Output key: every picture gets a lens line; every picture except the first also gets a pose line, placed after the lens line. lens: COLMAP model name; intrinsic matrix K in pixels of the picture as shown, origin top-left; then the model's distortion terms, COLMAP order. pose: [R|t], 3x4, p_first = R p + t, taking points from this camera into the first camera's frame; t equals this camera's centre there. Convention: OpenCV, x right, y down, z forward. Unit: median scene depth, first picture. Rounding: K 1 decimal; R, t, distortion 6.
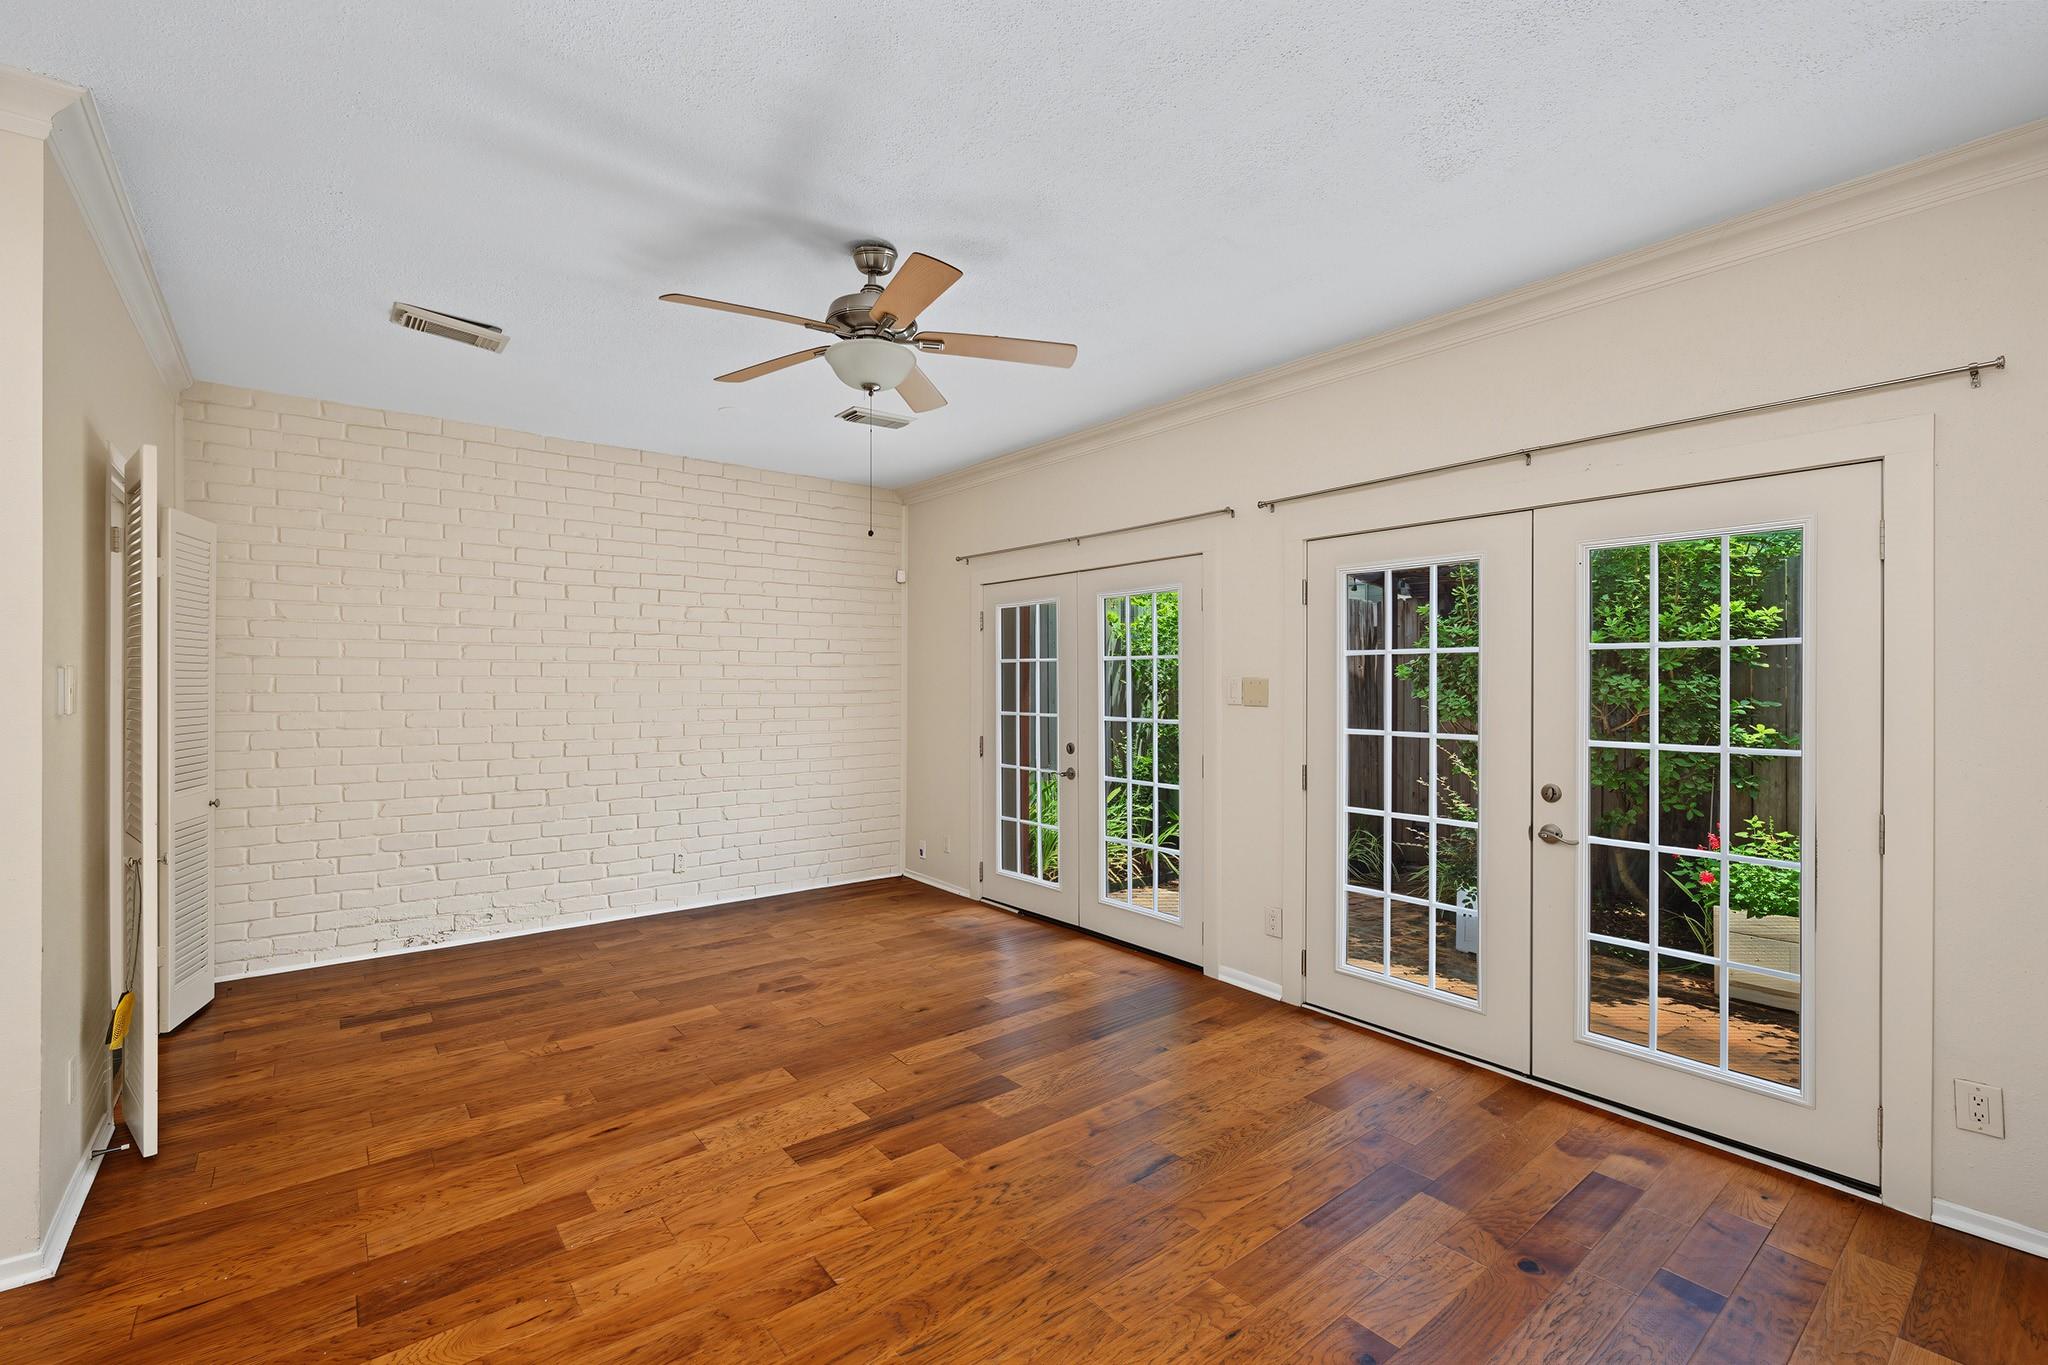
lens RADIAL K [[877.7, 0, 1016.4], [0, 877.7, 681.9], [0, 0, 1]] dist [0.001818, -0.000193]
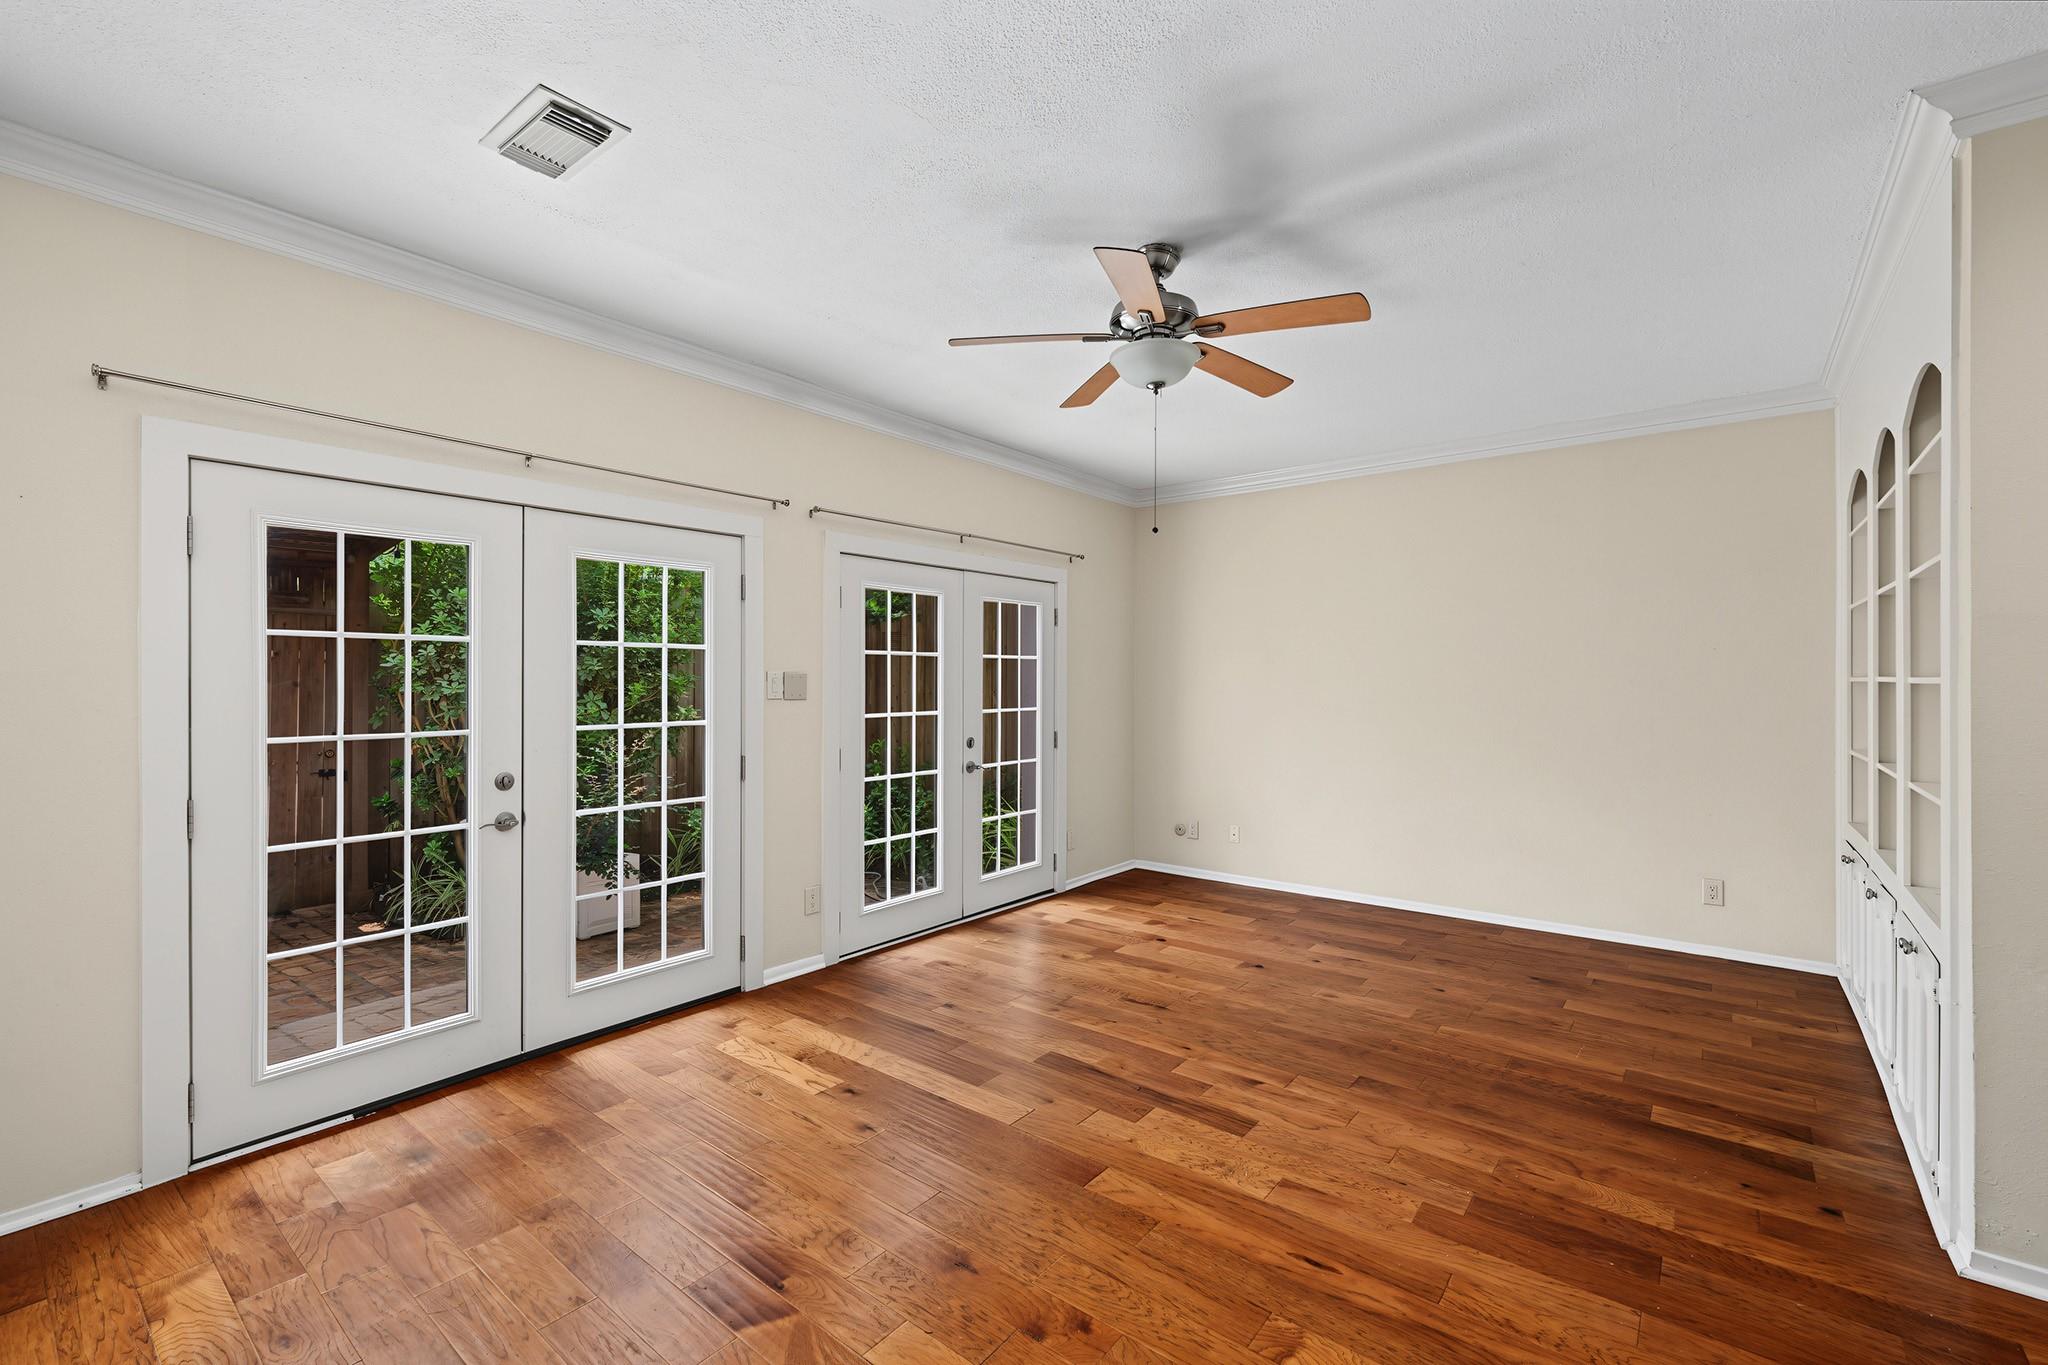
lens RADIAL K [[875.9, 0, 1009.0], [0, 875.9, 677.7], [0, 0, 1]] dist [0.000008, -0.000026]
pose [[-0.215164, -0.003711, 0.976571, -0.742483], [-0.002227, 0.999992, 0.003310, -0.002492], [-0.976575, -0.001463, -0.215171, 0.920112]]
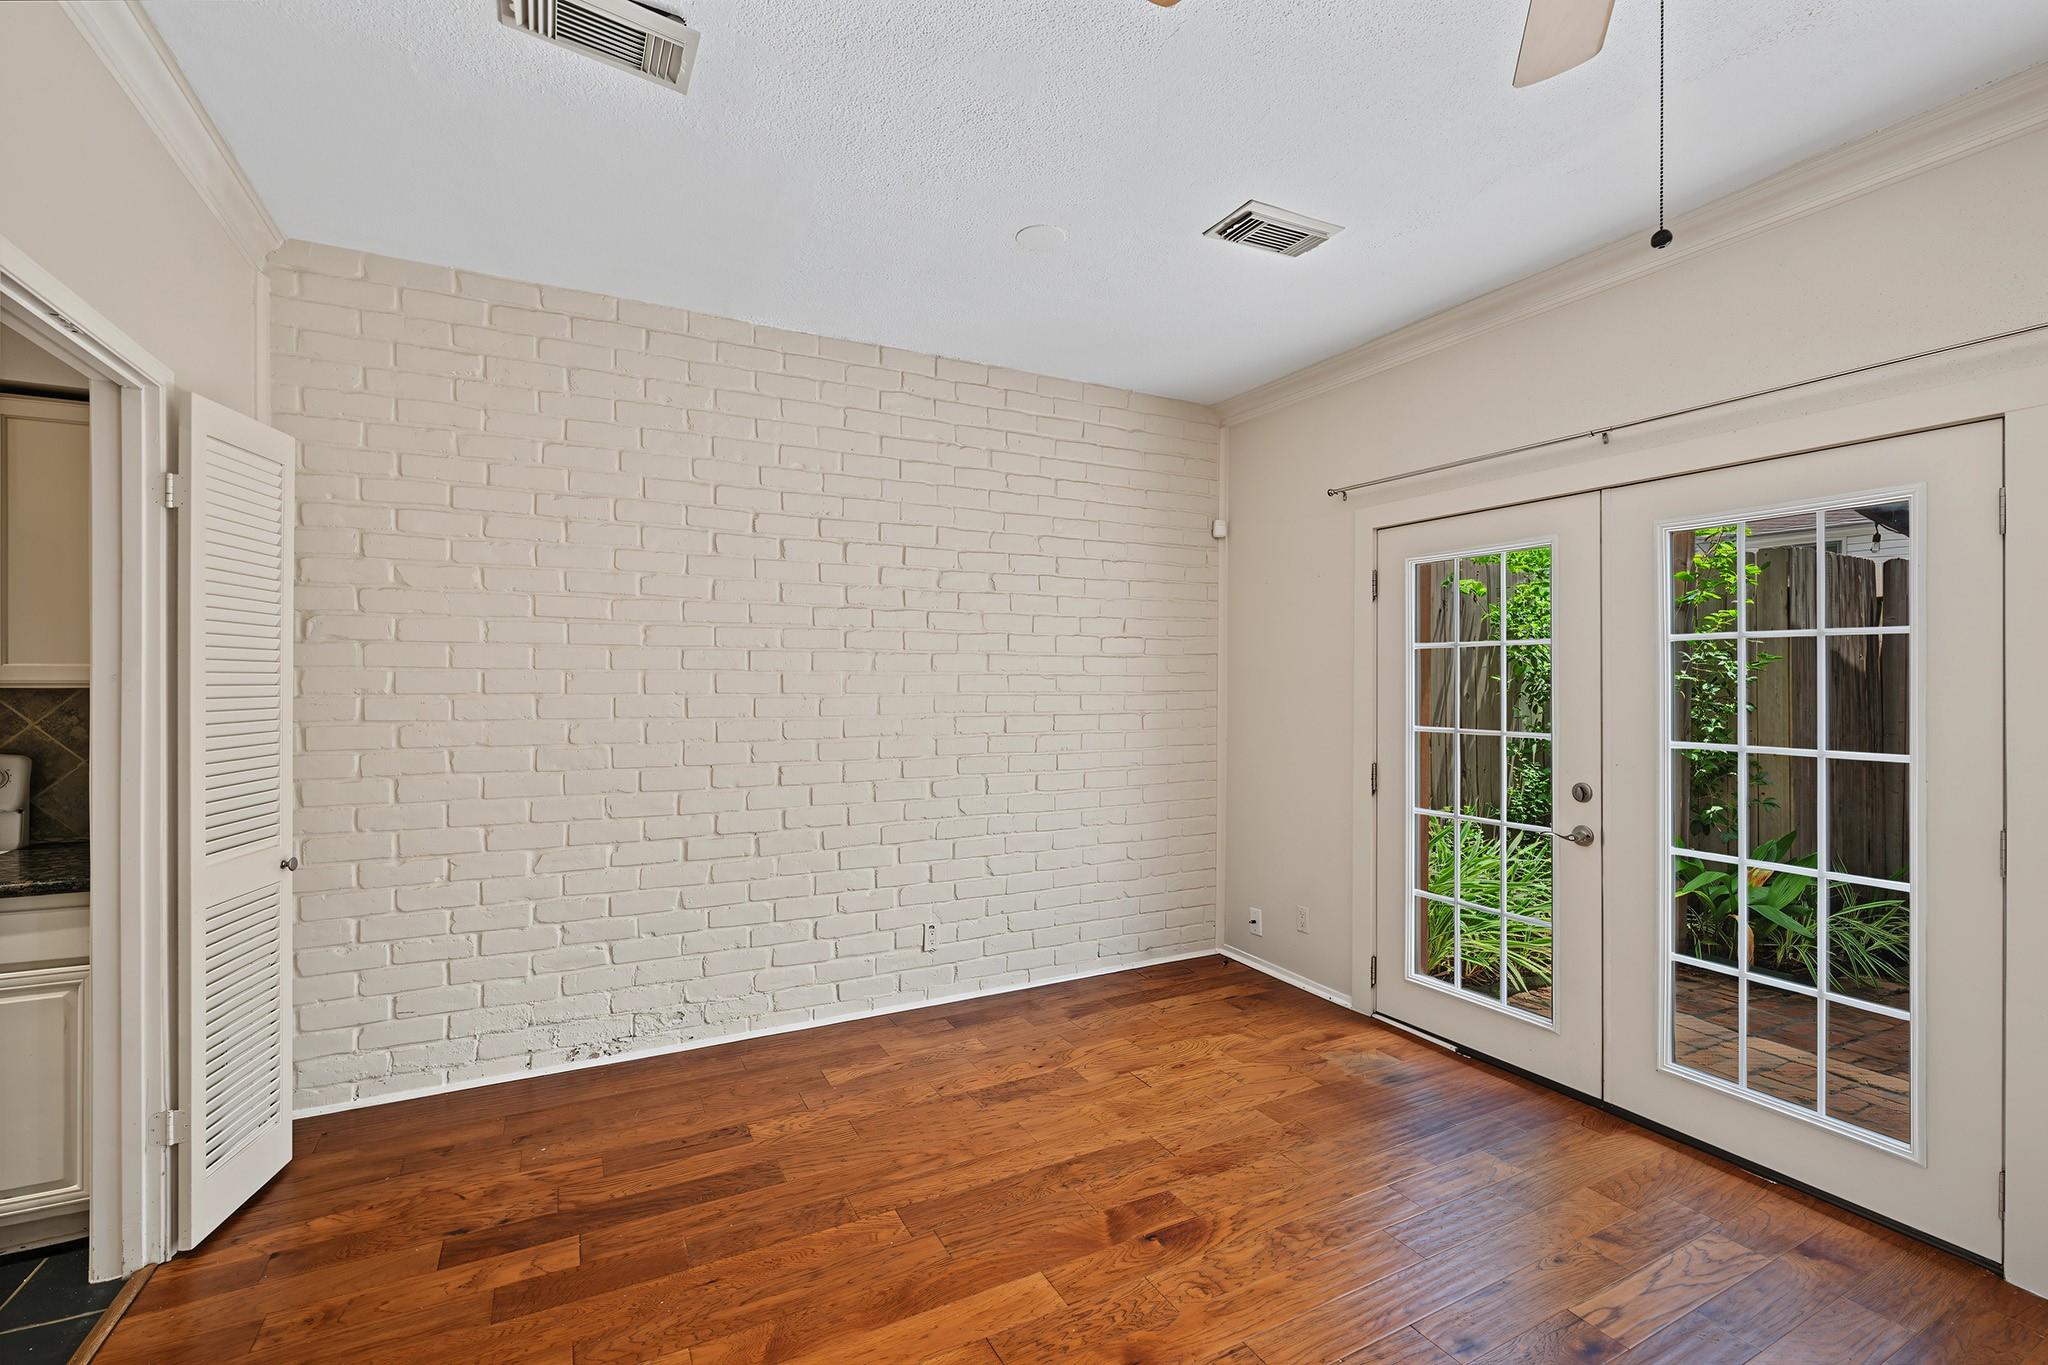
lens RADIAL K [[887.6, 0, 1023.4], [0, 887.6, 678.2], [0, 0, 1]] dist [-0.000228, -0.000265]
pose [[0.981954, 0.001606, -0.189116, -0.227193], [-0.001400, 0.999998, 0.001224, -0.001376], [0.189117, -0.000937, 0.981954, 0.409349]]
